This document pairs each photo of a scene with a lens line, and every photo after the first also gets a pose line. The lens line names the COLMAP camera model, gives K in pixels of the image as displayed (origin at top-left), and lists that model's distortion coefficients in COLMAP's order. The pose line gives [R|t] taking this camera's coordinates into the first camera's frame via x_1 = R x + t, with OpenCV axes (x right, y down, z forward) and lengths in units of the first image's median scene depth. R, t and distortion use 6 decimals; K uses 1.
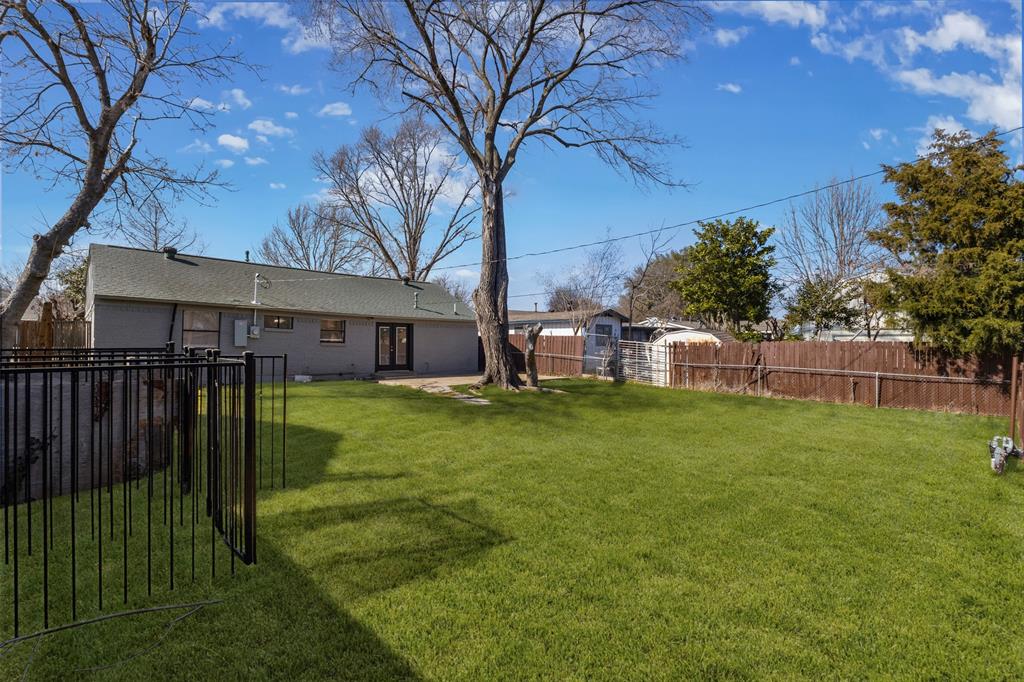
lens RADIAL K [[478.8, 0, 511.8], [0, 478.8, 343.3], [0, 0, 1]] dist [0.003169, 0.000772]
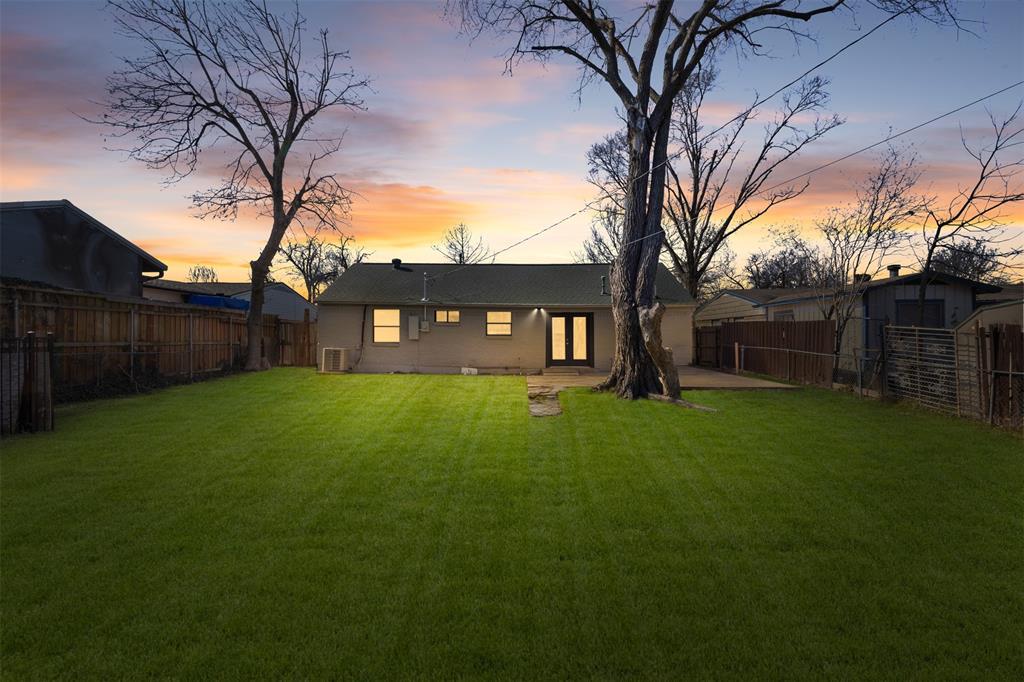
lens RADIAL K [[478.8, 0, 511.8], [0, 478.8, 343.3], [0, 0, 1]] dist [0.003169, 0.000772]
pose [[0.707042, -0.000463, -0.707172, 0.346125], [0.006763, 0.999958, 0.006107, 0.008846], [0.707139, -0.009101, 0.707016, 0.335325]]
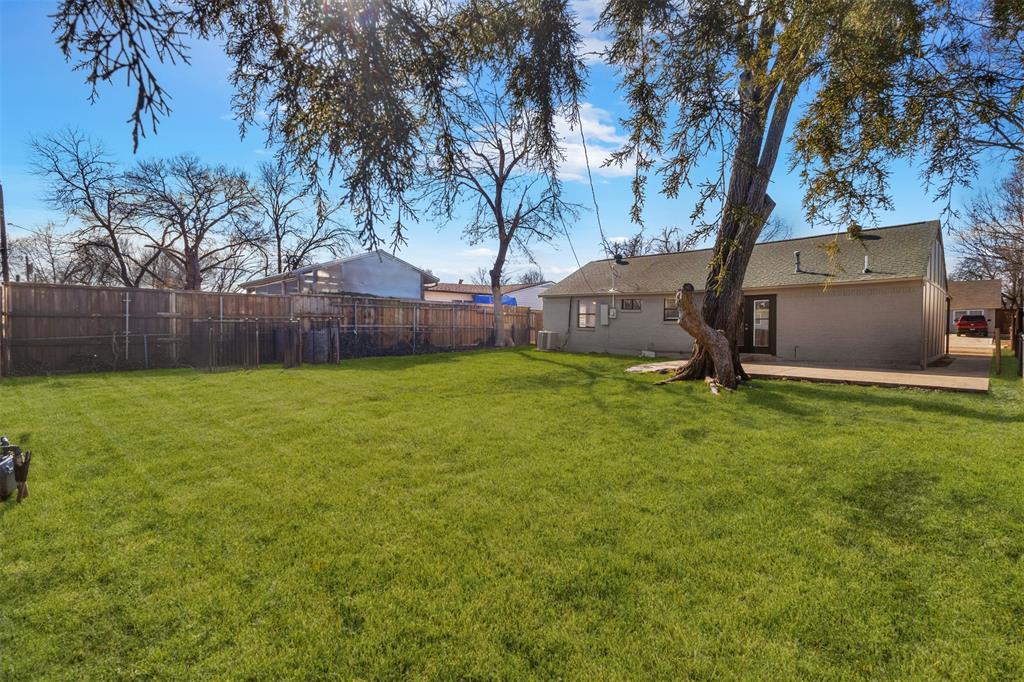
lens RADIAL K [[478.8, 0, 511.8], [0, 478.8, 343.3], [0, 0, 1]] dist [0.003169, 0.000772]
pose [[0.008048, 0.022373, -0.999717, 0.653808], [-0.001898, 0.999748, 0.022359, 0.024790], [0.999966, 0.001717, 0.008088, 0.663239]]
